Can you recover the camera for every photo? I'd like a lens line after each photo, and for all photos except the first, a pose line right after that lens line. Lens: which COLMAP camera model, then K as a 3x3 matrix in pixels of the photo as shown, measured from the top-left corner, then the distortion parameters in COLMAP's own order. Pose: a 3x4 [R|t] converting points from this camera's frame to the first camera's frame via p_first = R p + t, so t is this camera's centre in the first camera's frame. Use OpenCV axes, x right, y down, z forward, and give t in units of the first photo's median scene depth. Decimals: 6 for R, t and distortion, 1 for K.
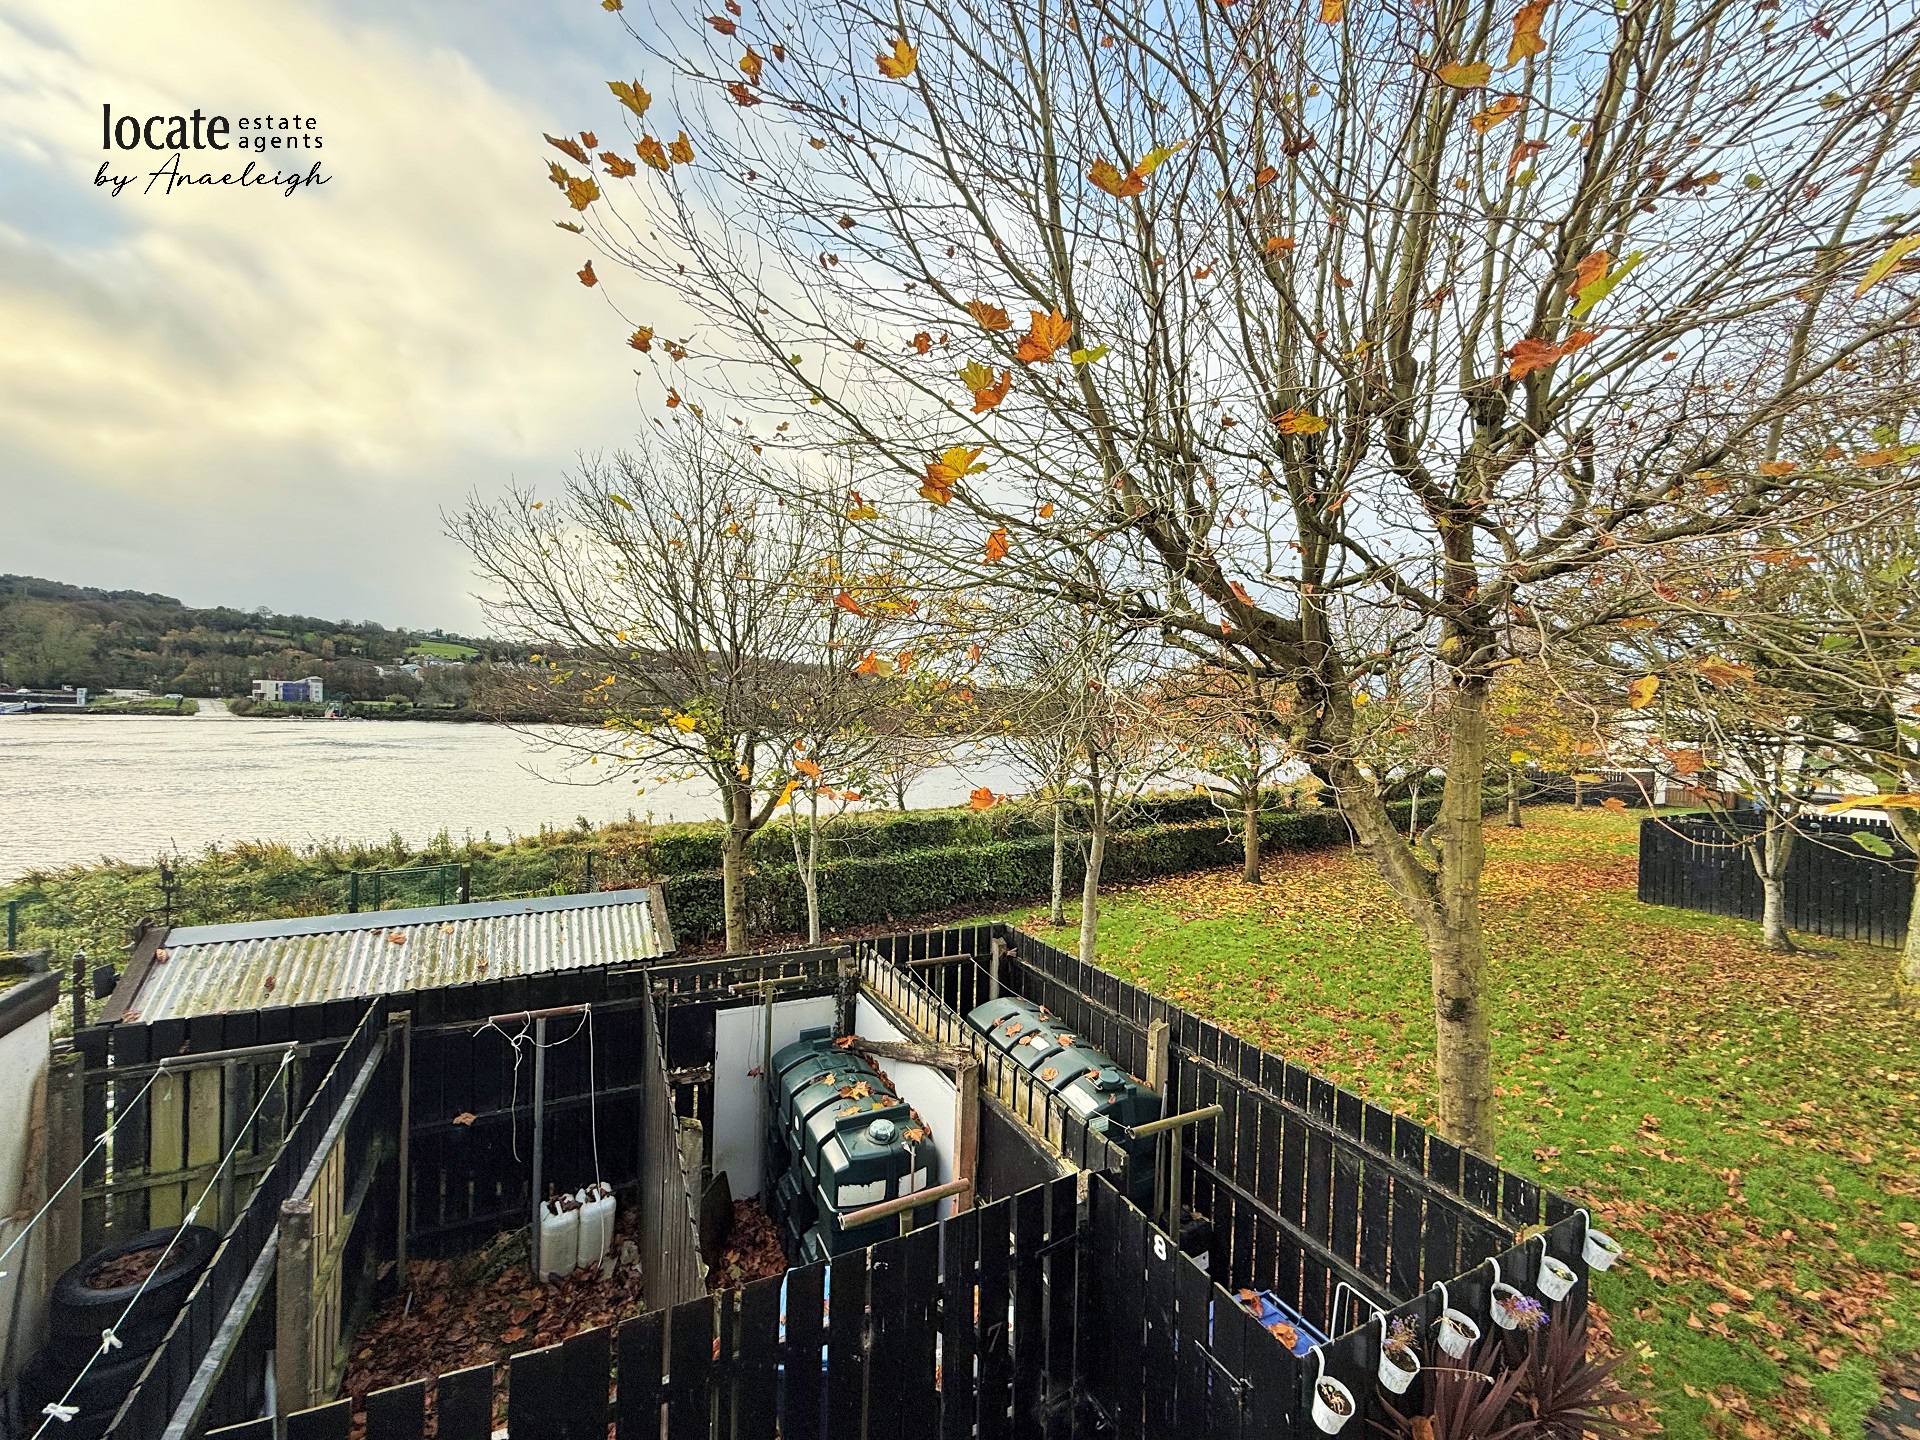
lens RADIAL K [[759.7, 0, 952.7], [0, 759.7, 722.9], [0, 0, 1]] dist [0.000522, -0.000385]
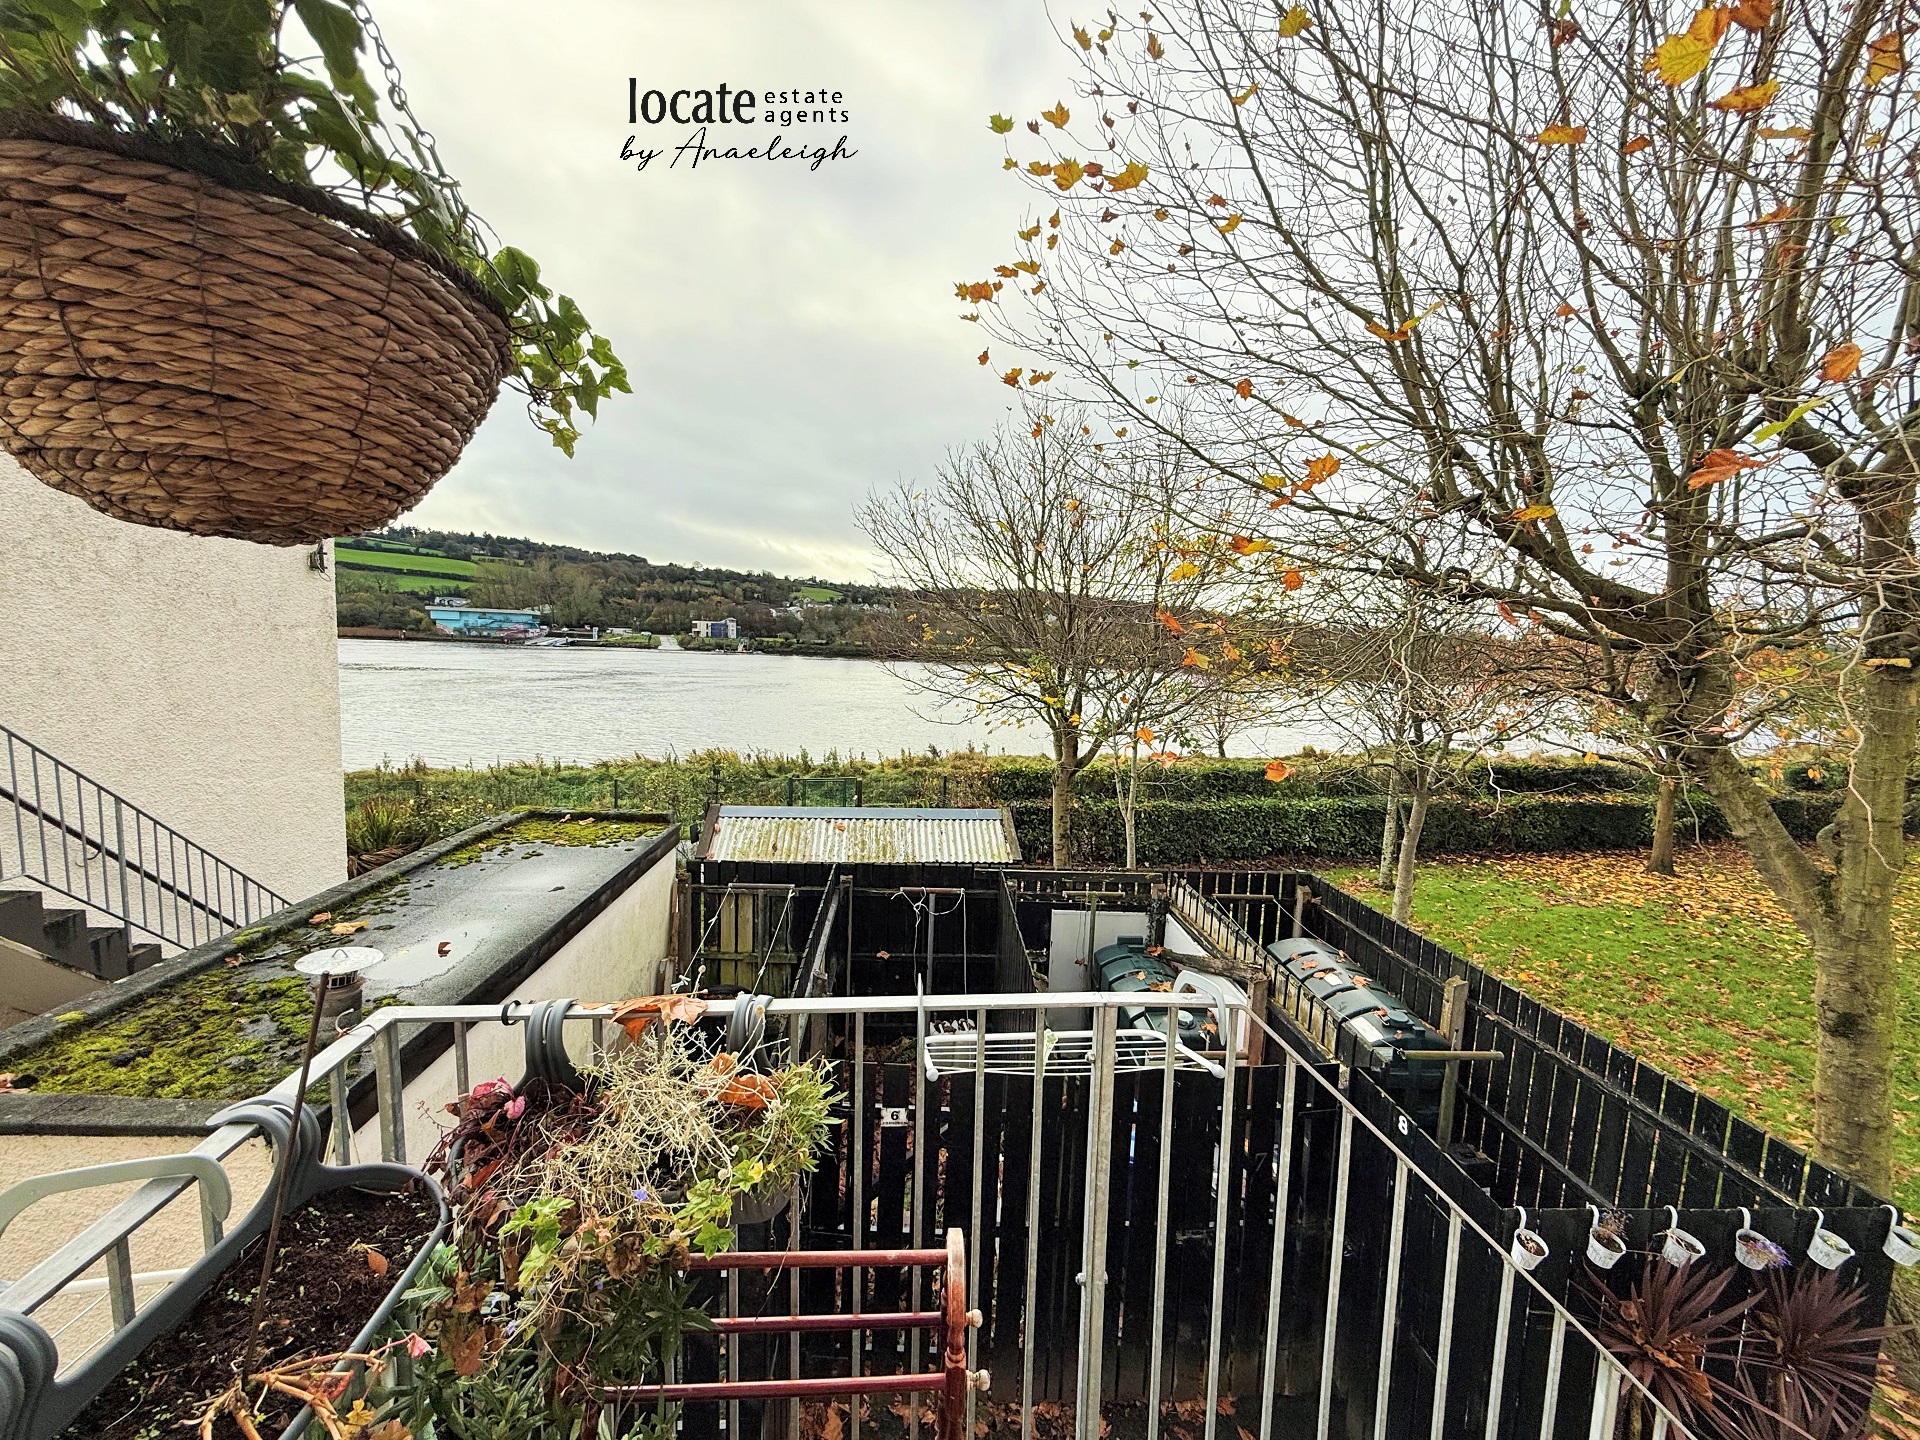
lens RADIAL K [[759.7, 0, 952.7], [0, 759.7, 722.9], [0, 0, 1]] dist [0.000522, -0.000385]
pose [[0.915090, 0.049506, -0.400198, 0.028181], [-0.017086, 0.996304, 0.084178, -0.034543], [0.402887, -0.070193, 0.912554, -0.197309]]
